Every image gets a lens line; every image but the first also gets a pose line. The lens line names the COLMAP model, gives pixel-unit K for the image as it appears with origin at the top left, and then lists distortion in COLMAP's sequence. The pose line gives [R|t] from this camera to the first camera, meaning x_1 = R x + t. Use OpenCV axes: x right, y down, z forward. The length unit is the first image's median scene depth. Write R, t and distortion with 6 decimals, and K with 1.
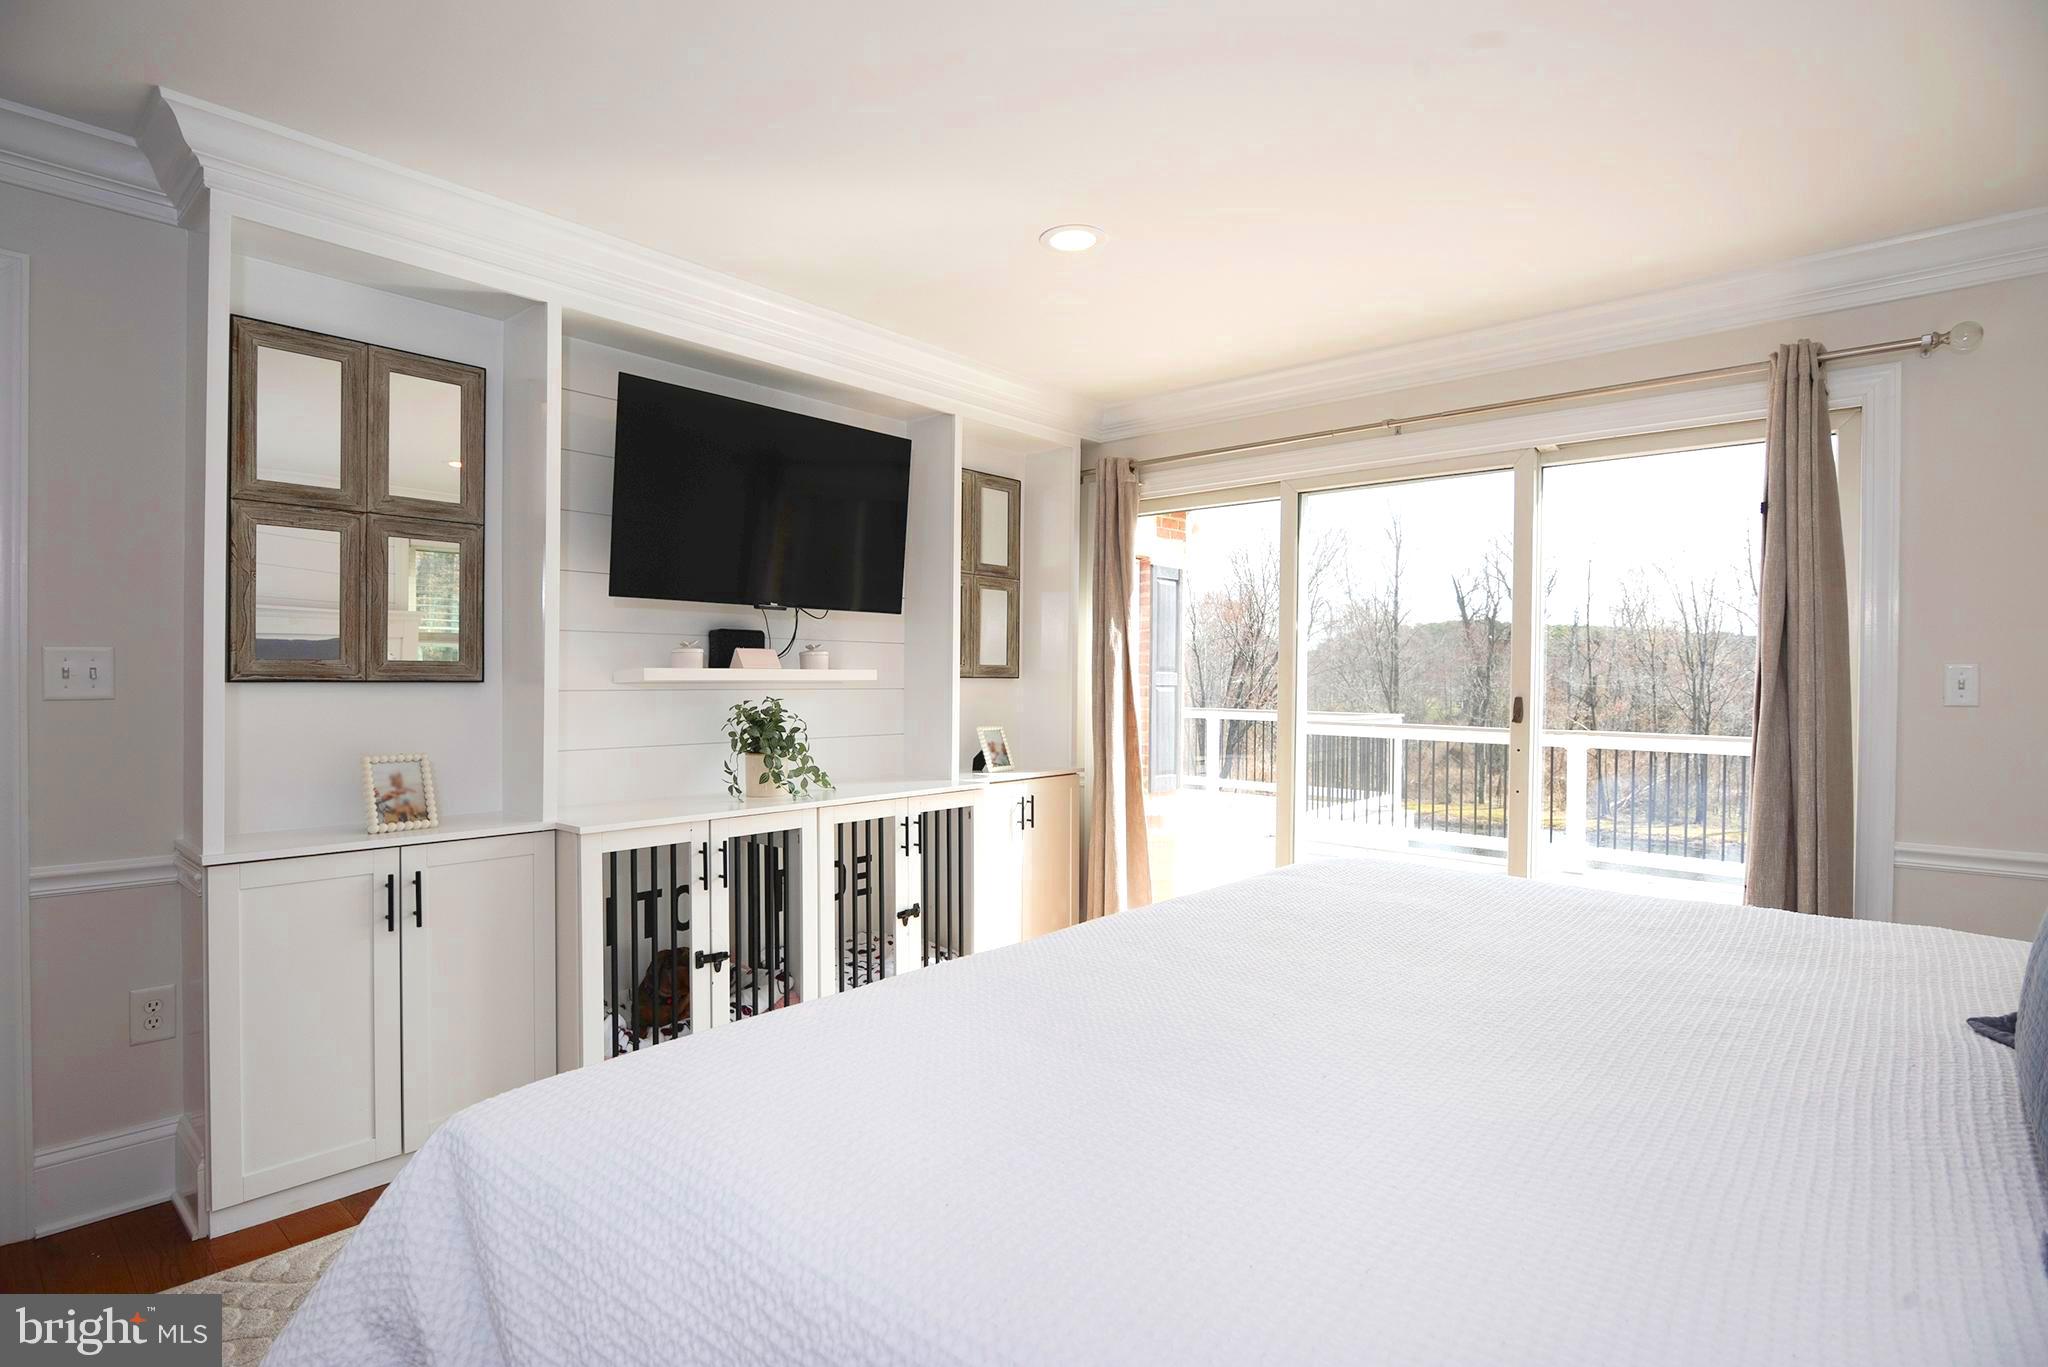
lens RADIAL K [[1009.1, 0, 1022.8], [0, 1009.1, 687.5], [0, 0, 1]] dist [-0.010140, -0.000010]
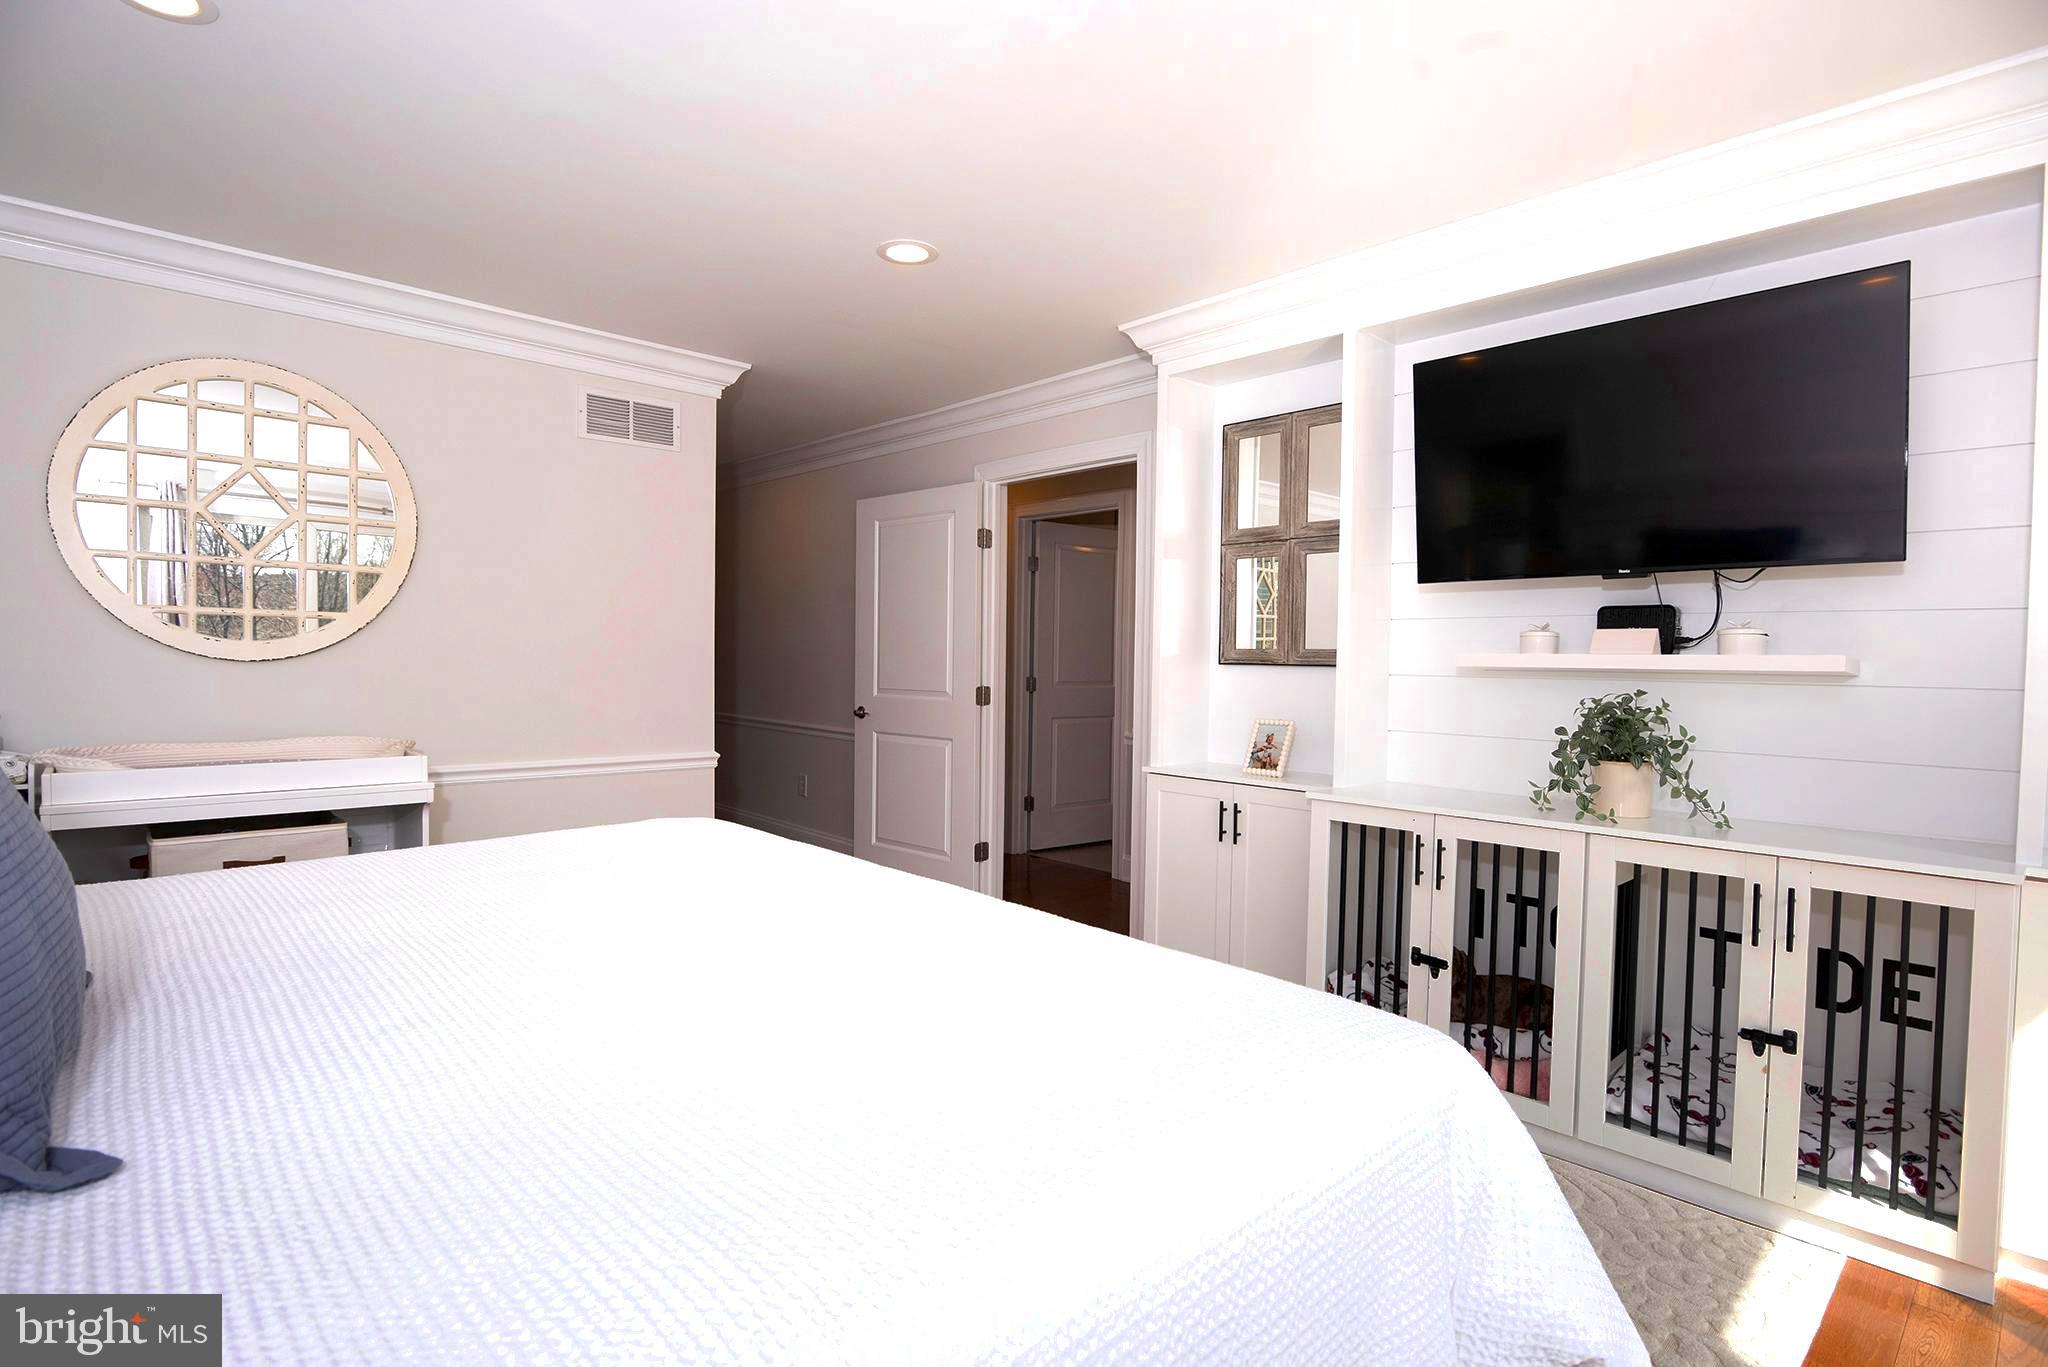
lens RADIAL K [[1009.1, 0, 1022.8], [0, 1009.1, 687.5], [0, 0, 1]] dist [-0.010140, -0.000010]
pose [[-0.093950, 0.026655, -0.995220, 0.669852], [-0.019375, 0.999403, 0.028596, -0.007067], [0.995388, 0.021969, -0.093378, 0.713884]]
